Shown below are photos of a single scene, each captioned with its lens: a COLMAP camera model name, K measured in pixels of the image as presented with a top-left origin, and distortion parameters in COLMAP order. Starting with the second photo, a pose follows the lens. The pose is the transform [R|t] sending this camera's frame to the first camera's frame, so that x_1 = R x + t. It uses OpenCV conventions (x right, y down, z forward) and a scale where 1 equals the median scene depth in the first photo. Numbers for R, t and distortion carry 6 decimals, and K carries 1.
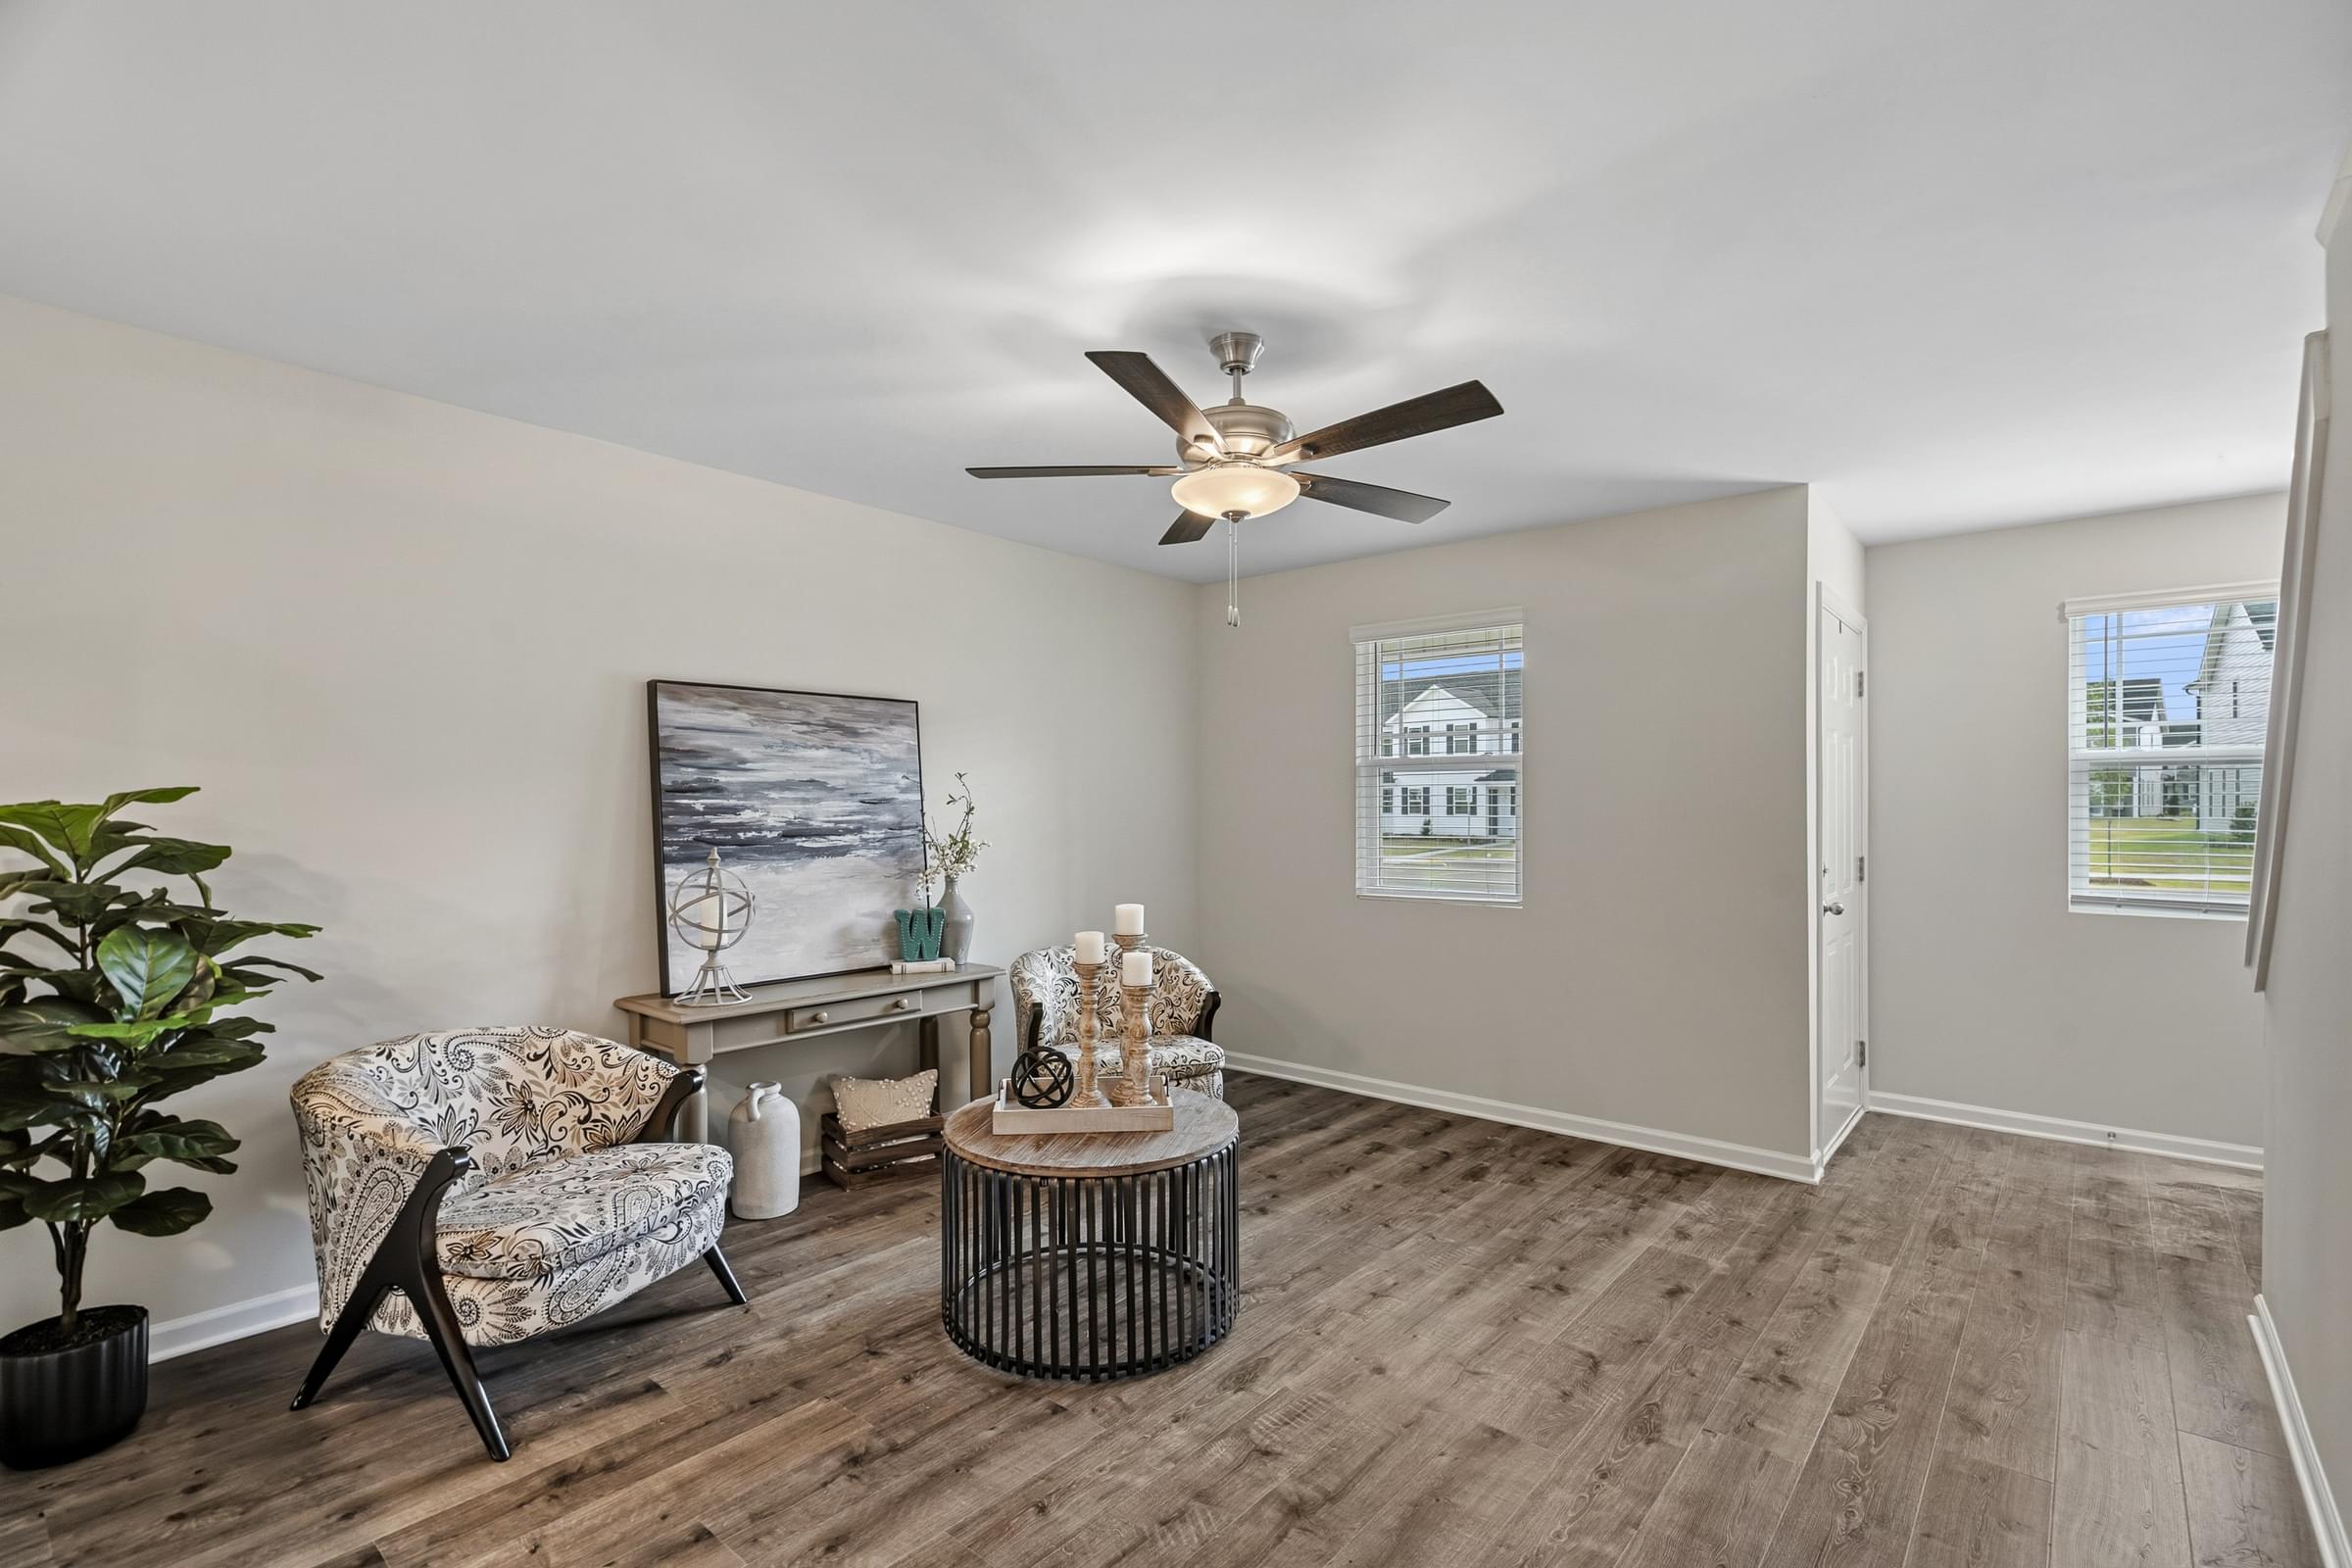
lens RADIAL K [[1078.0, 0, 1179.2], [0, 1078.0, 802.4], [0, 0, 1]] dist [-0.001254, 0.000241]
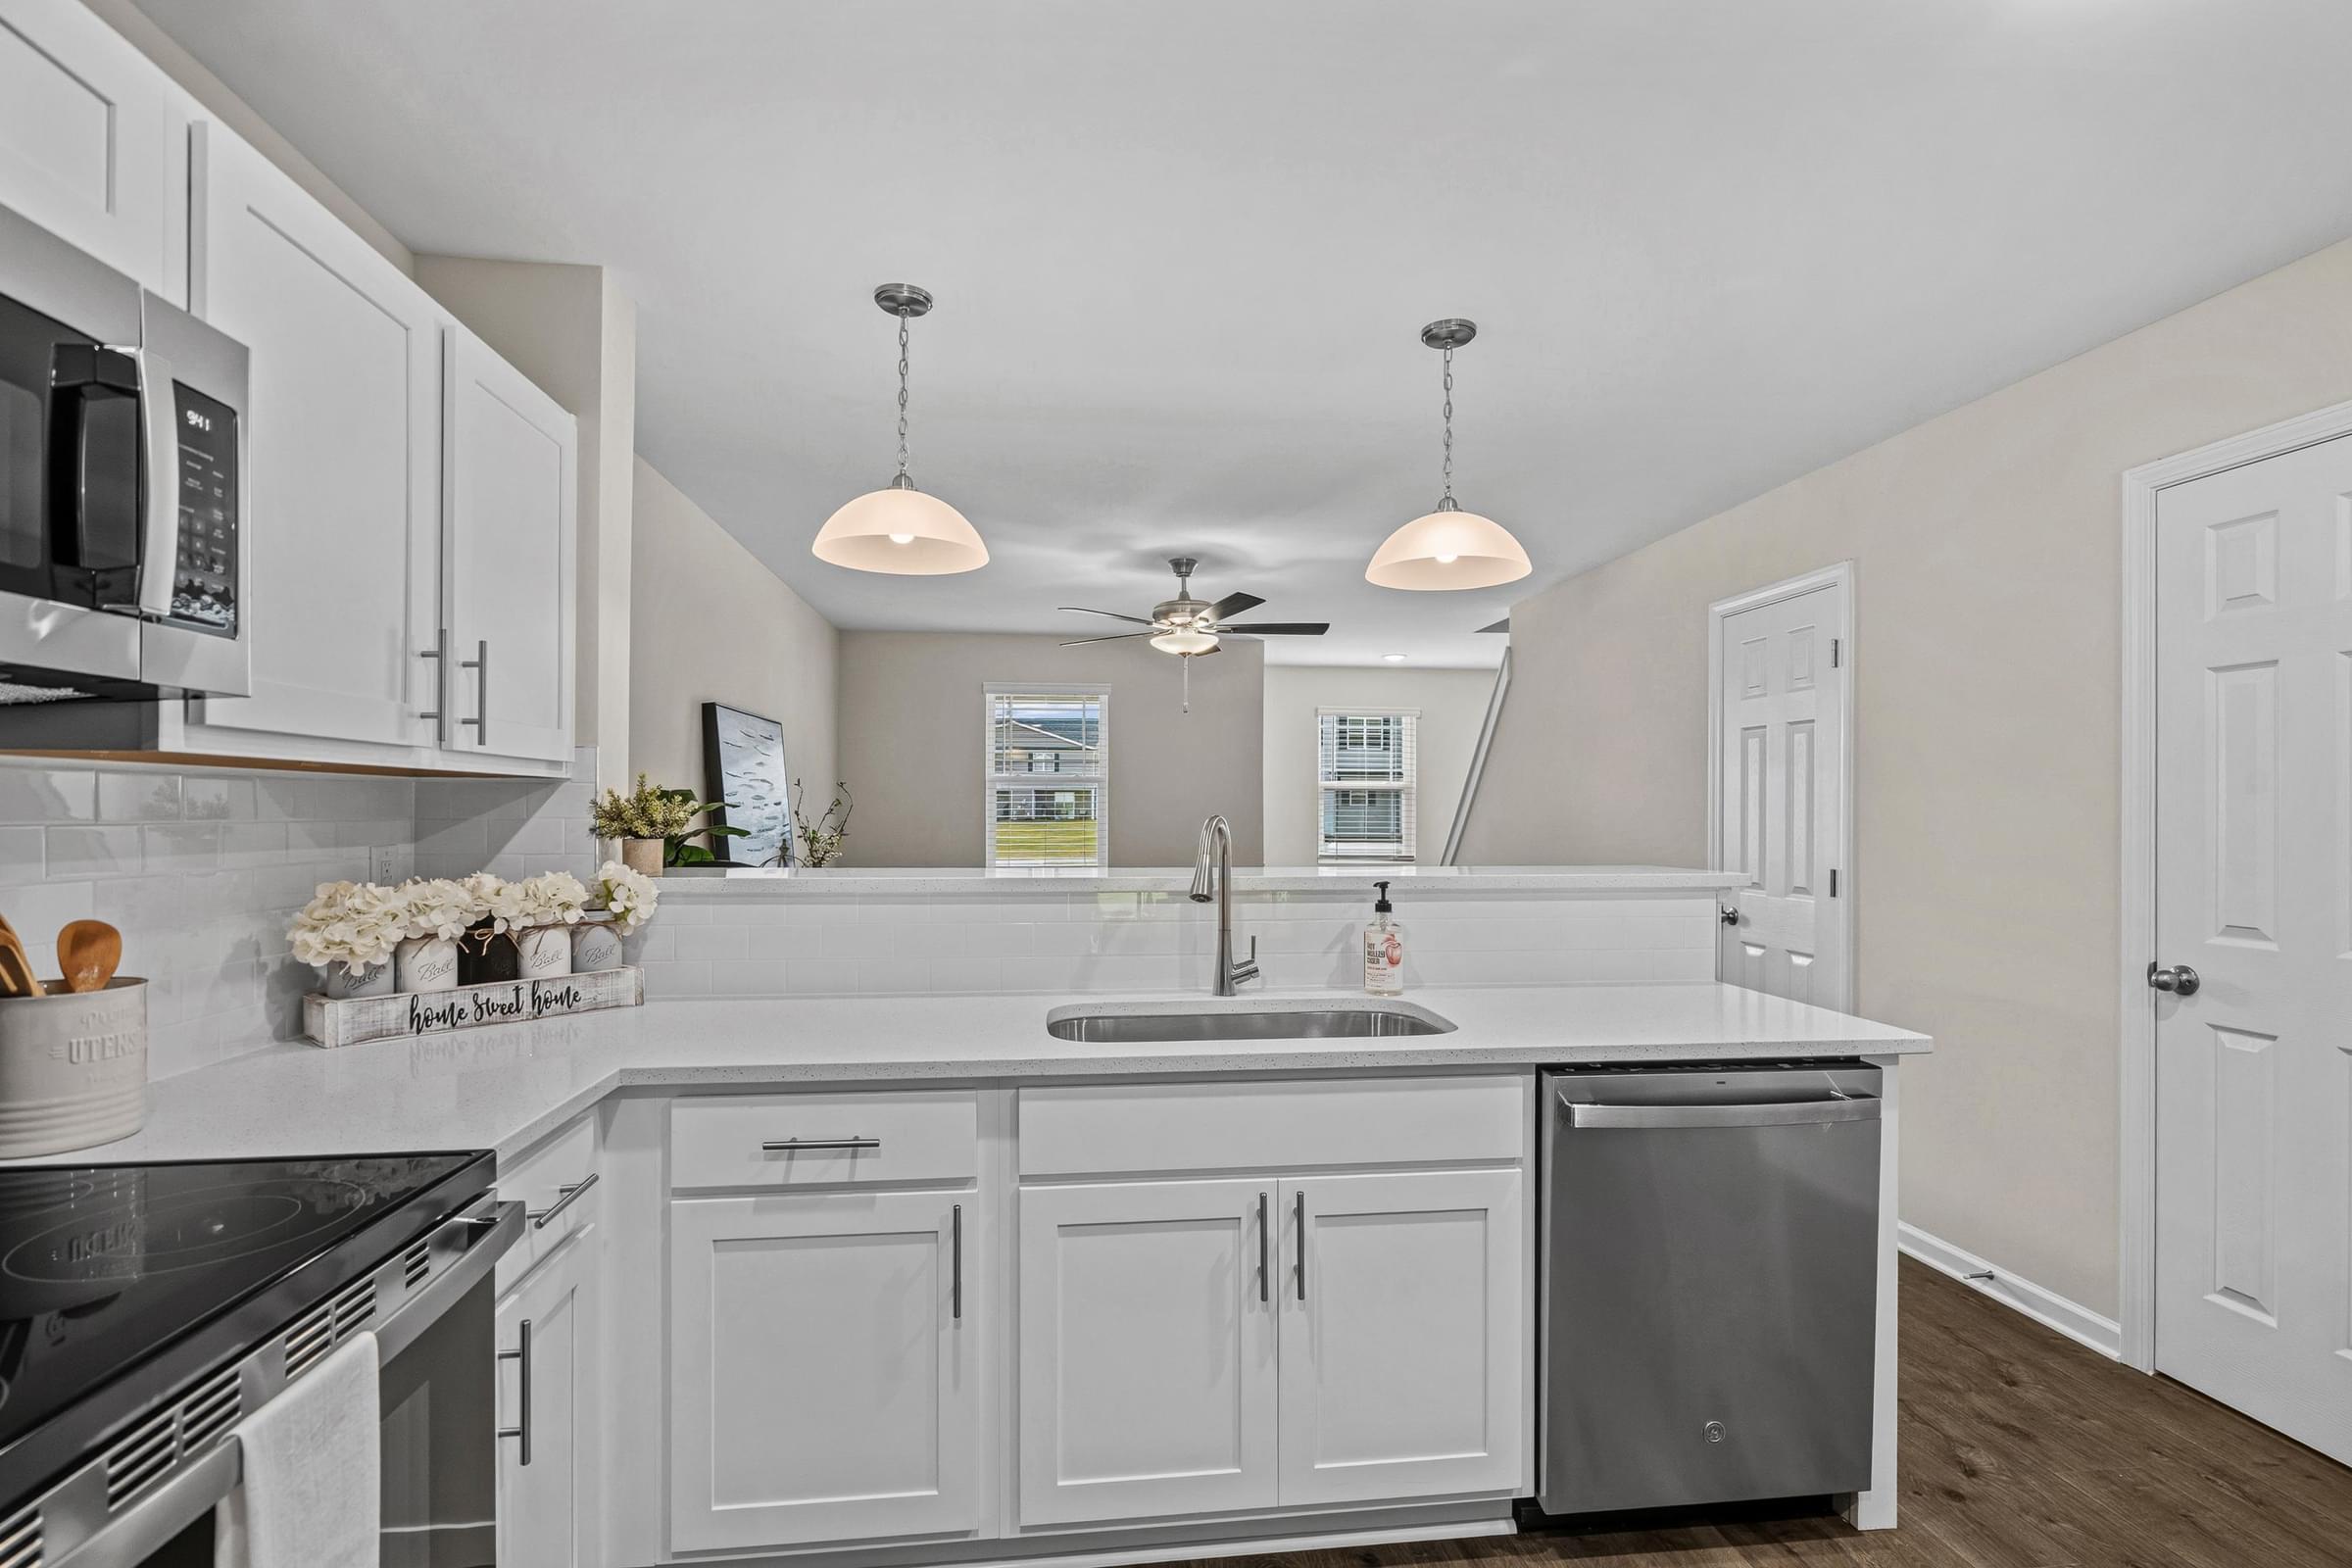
lens RADIAL K [[1107.3, 0, 1174.7], [0, 1107.3, 809.9], [0, 0, 1]] dist [0.000081, 0.000090]
pose [[0.684921, 0.000978, 0.728617, -0.976728], [-0.002495, 0.999996, 0.001003, 0.004663], [-0.728613, -0.002505, 0.684921, -0.192944]]
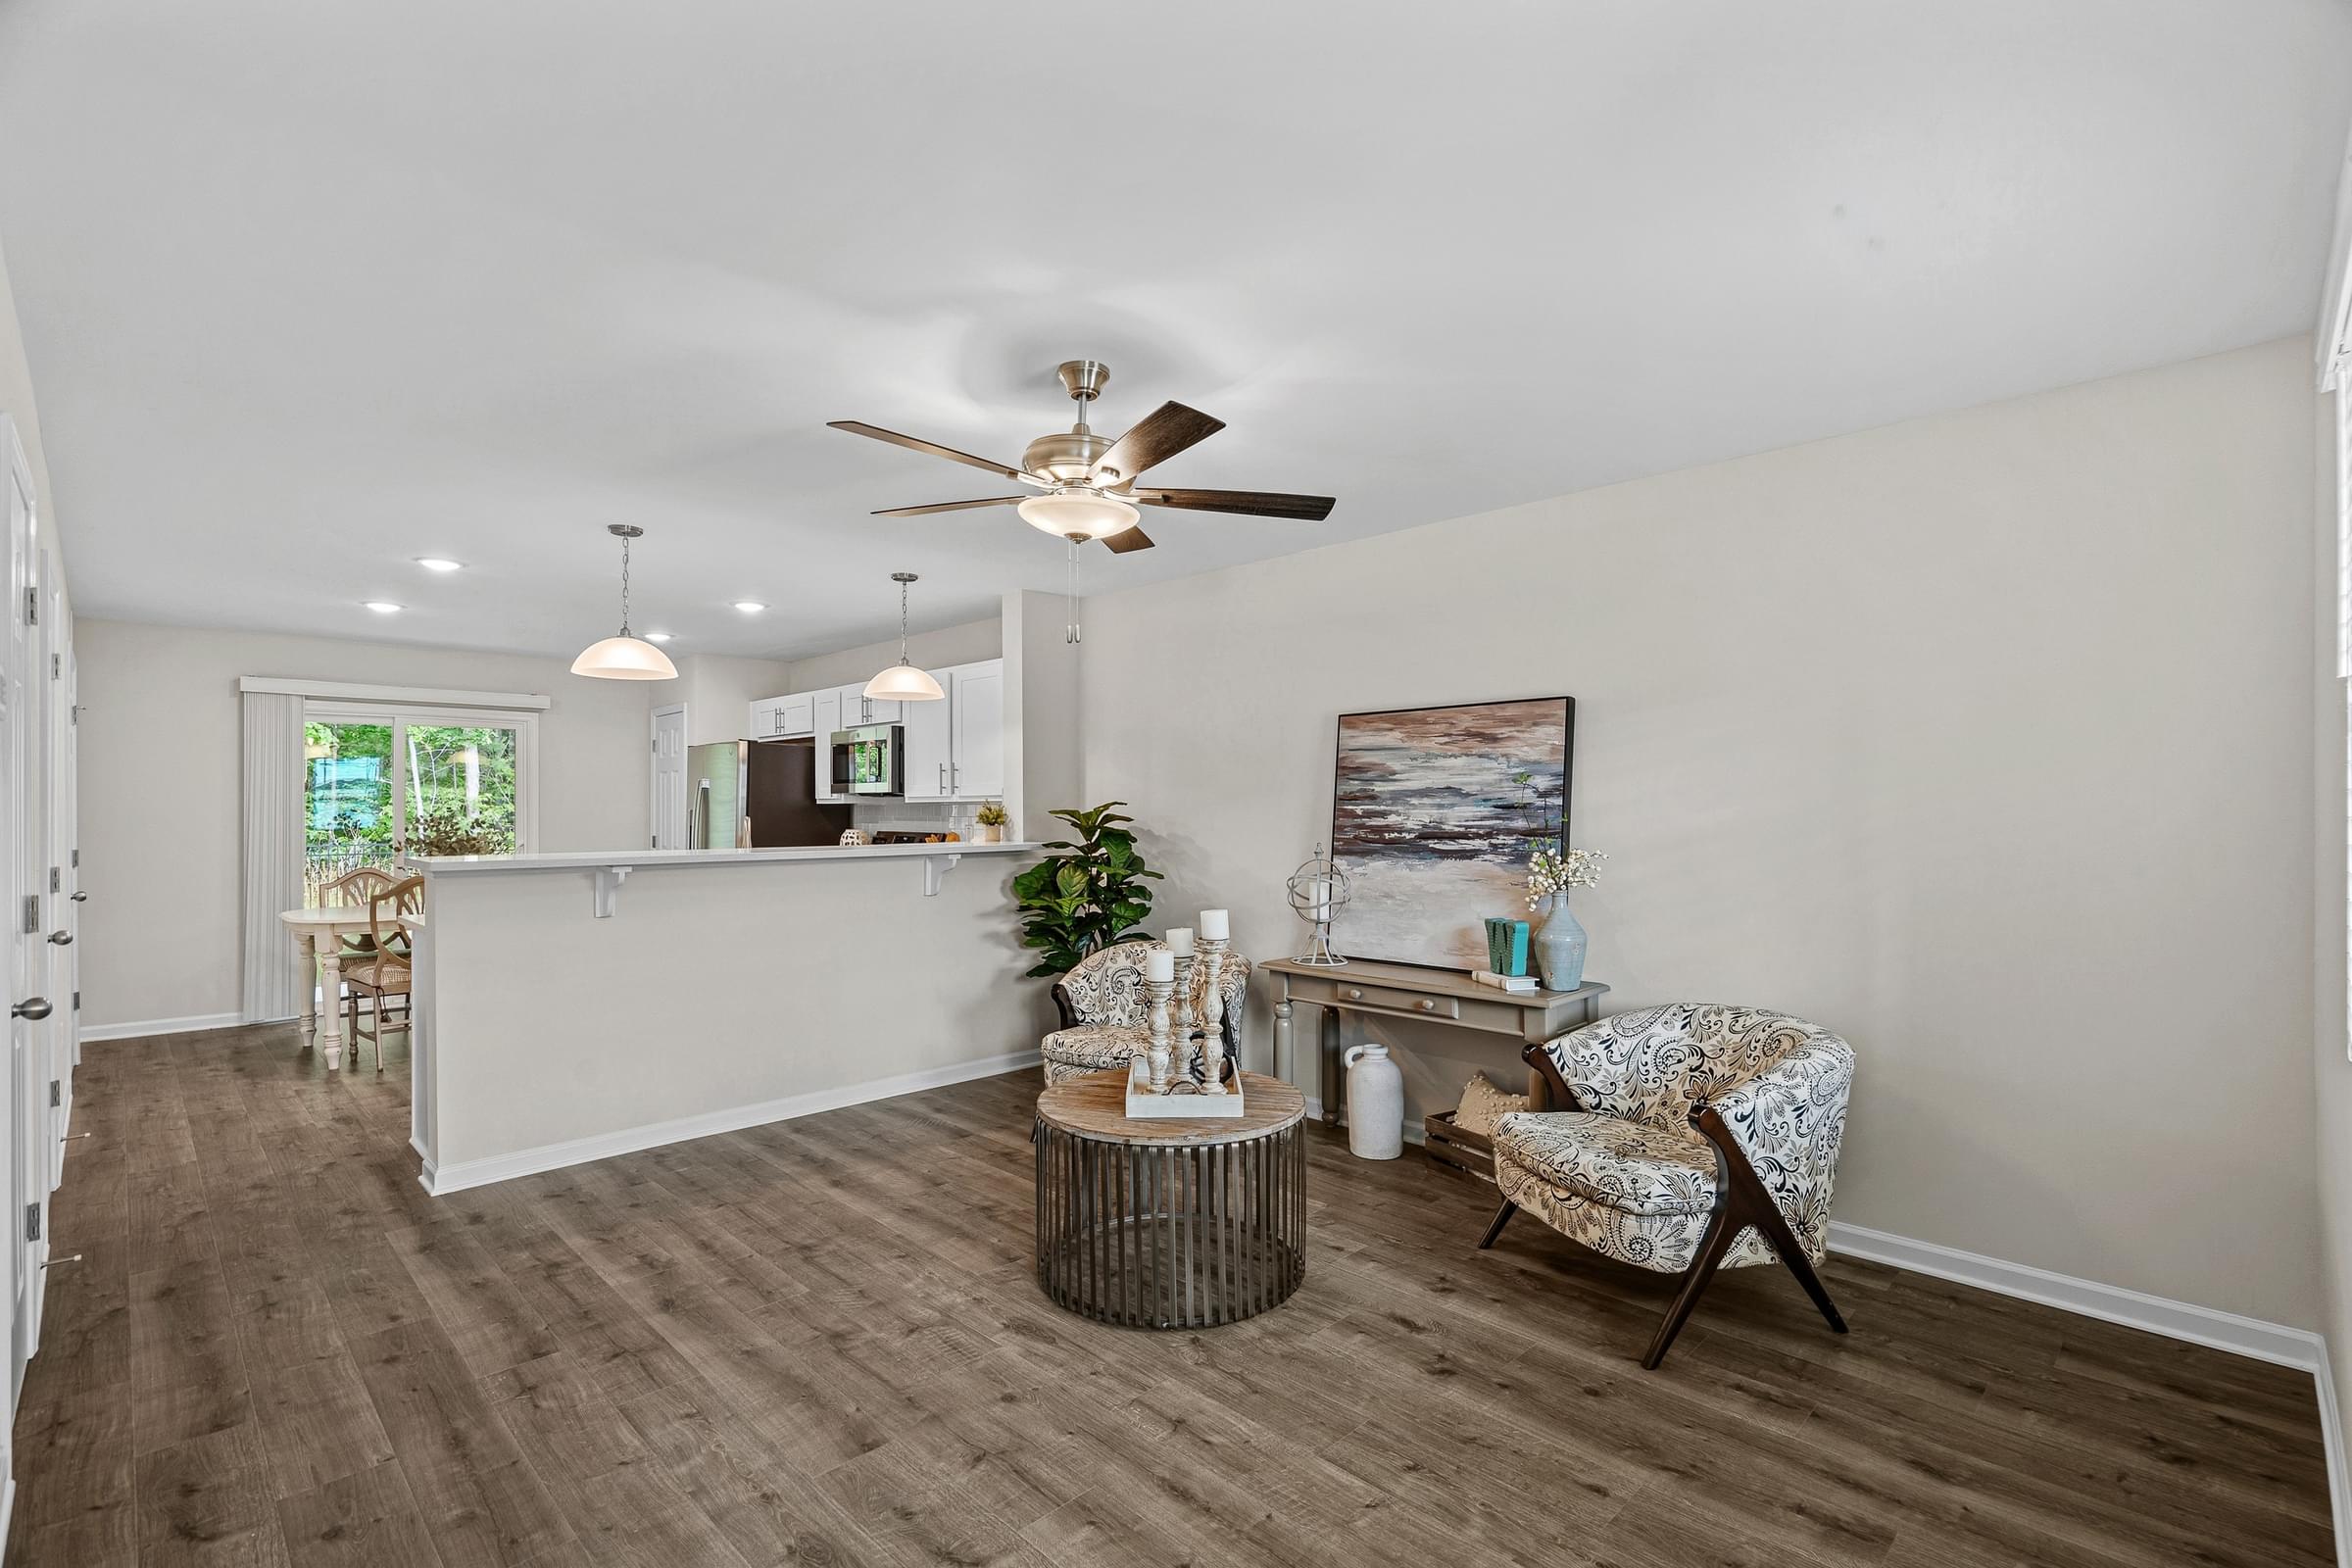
lens RADIAL K [[1078.0, 0, 1179.2], [0, 1078.0, 802.4], [0, 0, 1]] dist [-0.001254, 0.000241]
pose [[-0.082558, -0.005766, -0.996570, 0.771209], [0.002563, 0.999979, -0.005998, 0.000386], [0.996583, -0.003050, -0.082542, 0.837197]]
